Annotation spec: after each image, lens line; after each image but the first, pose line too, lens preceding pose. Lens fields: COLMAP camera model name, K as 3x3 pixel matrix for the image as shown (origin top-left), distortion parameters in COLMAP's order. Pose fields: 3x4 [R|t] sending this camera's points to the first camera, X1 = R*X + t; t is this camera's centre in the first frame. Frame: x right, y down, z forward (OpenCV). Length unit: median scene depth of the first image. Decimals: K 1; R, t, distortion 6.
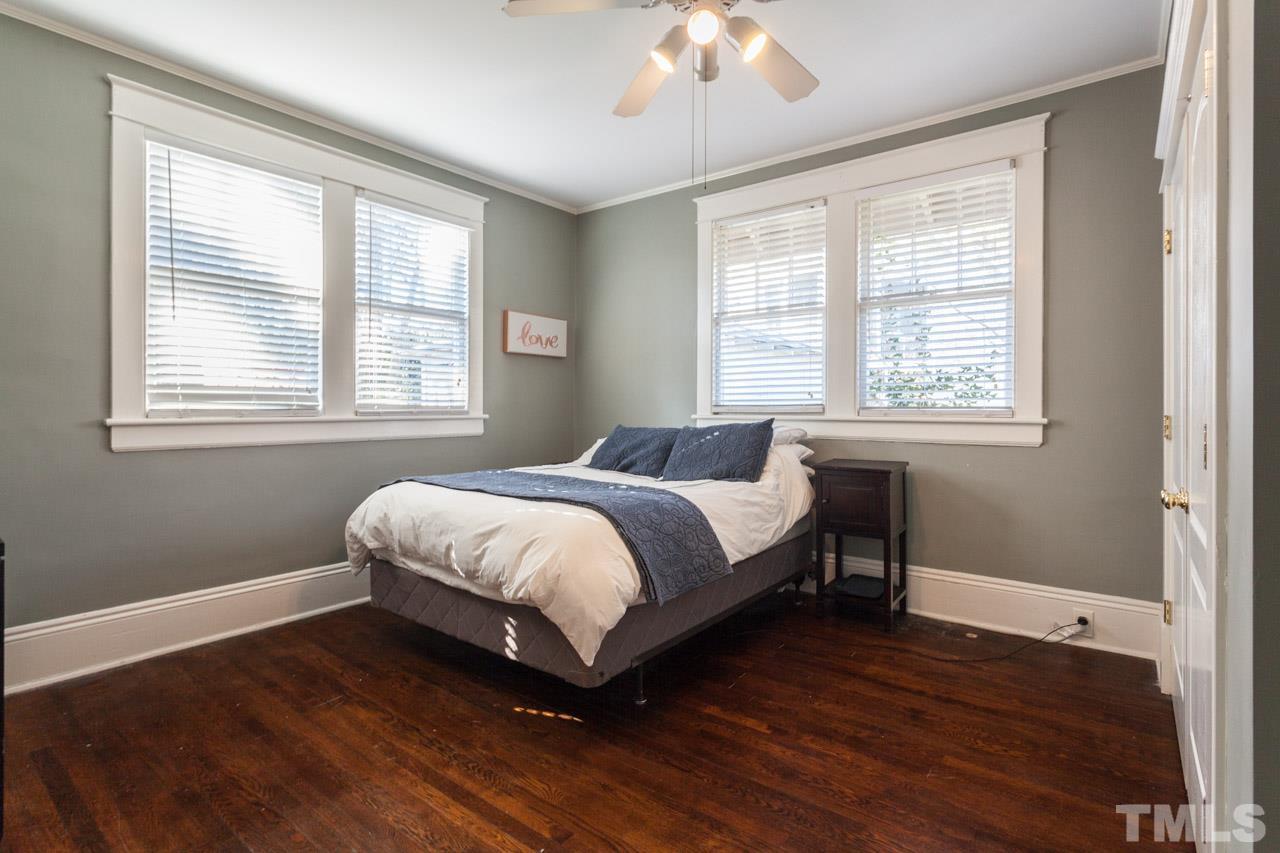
lens RADIAL K [[619.1, 0, 630.7], [0, 619.1, 406.3], [0, 0, 1]] dist [-0.010558, 0.000068]
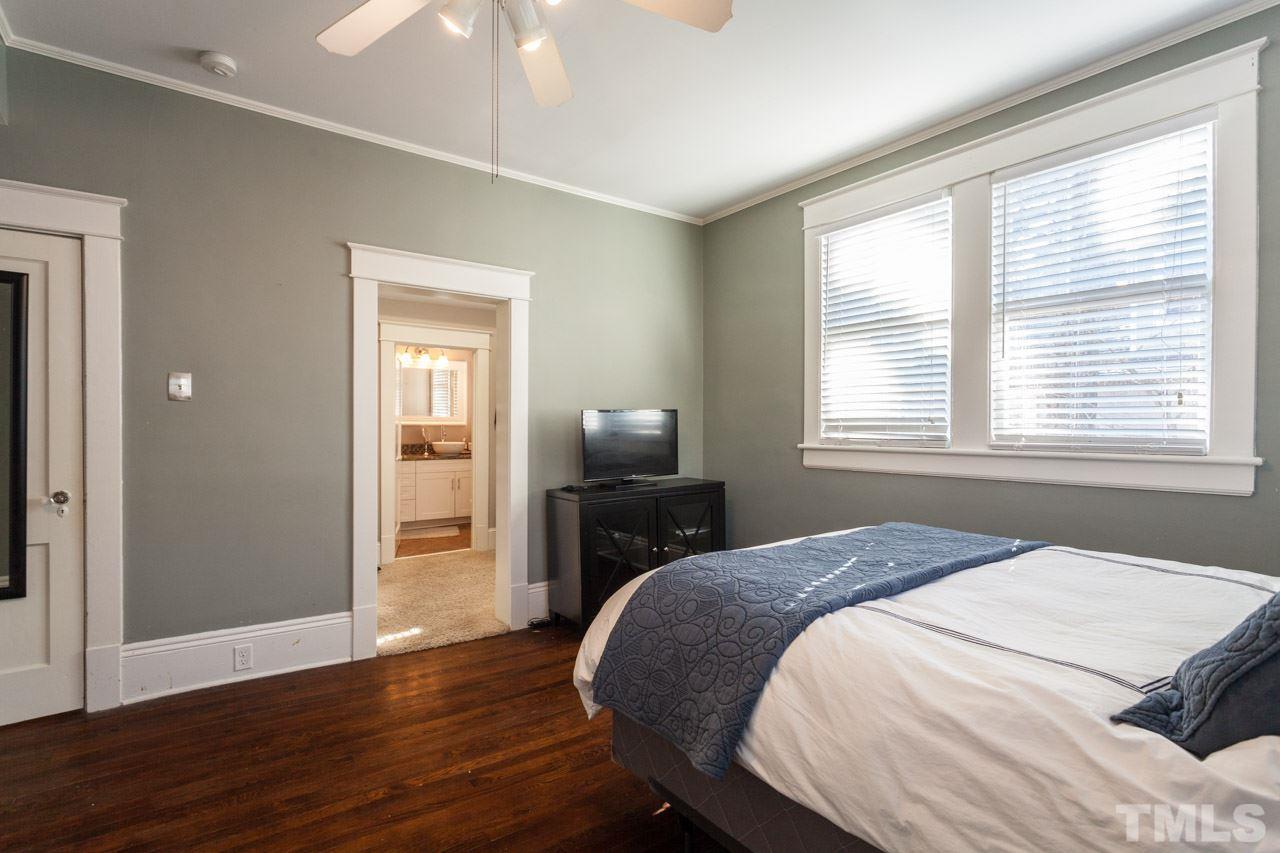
lens RADIAL K [[619.1, 0, 646.7], [0, 619.1, 427.2], [0, 0, 1]] dist [-0.010558, 0.000068]
pose [[-0.248603, -0.001897, -0.968604, 0.494374], [-0.002267, 0.999996, -0.001377, -0.012781], [0.968603, 0.001854, -0.248606, 0.794853]]
